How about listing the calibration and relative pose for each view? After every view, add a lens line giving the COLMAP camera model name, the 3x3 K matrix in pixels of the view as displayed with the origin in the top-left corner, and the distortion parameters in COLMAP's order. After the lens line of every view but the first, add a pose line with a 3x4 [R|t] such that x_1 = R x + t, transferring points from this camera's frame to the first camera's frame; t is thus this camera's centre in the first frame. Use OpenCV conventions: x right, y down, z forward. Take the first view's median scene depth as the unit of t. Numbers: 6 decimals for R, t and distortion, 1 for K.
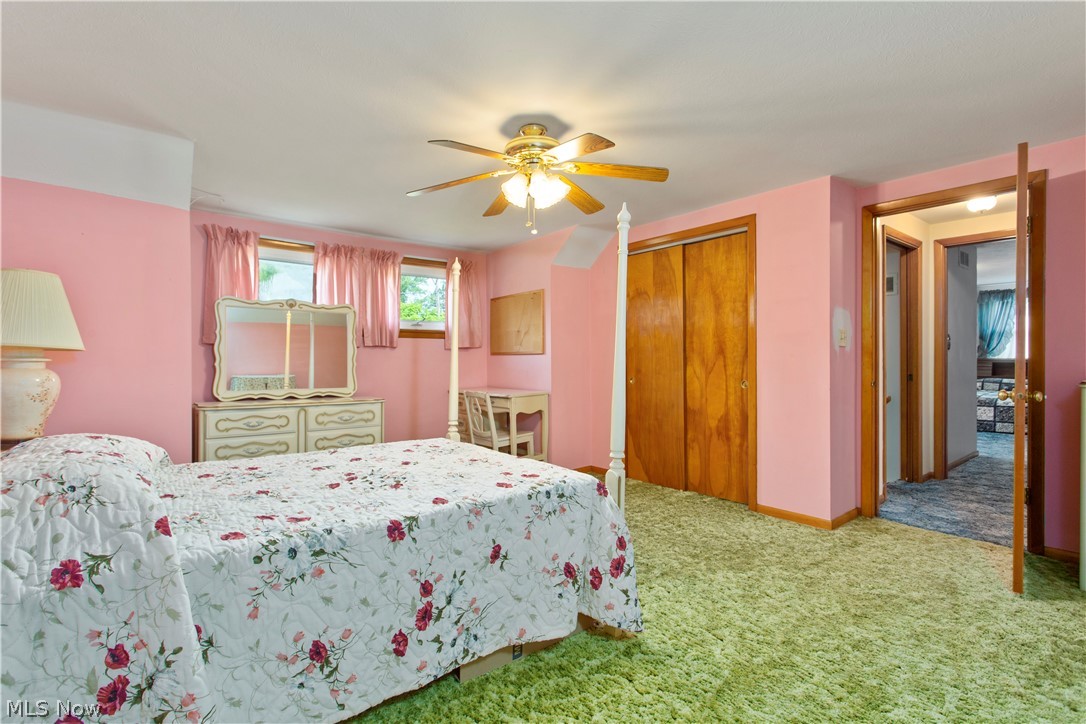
lens RADIAL K [[509.5, 0, 544.6], [0, 509.5, 357.7], [0, 0, 1]] dist [0.001789, 0.000282]
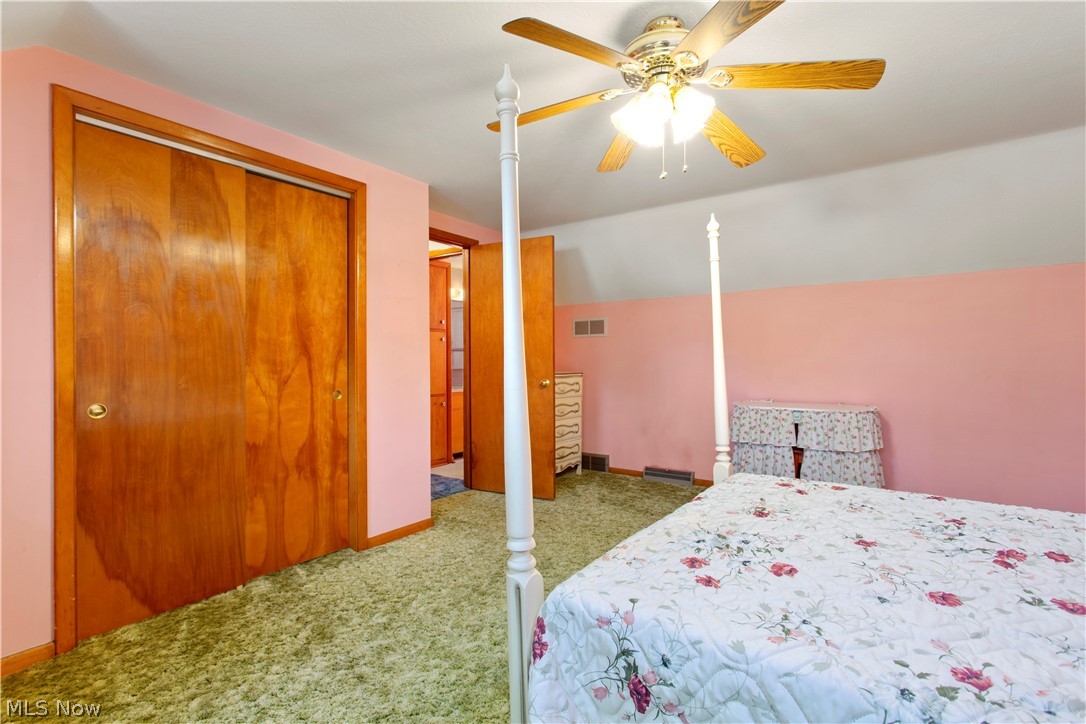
lens RADIAL K [[509.5, 0, 546.3], [0, 509.5, 365.1], [0, 0, 1]] dist [0.001789, 0.000282]
pose [[-0.265577, 0.000150, 0.964090, -0.417888], [0.002601, 0.999996, 0.000561, 0.007305], [-0.964086, 0.002657, -0.265577, 0.870776]]
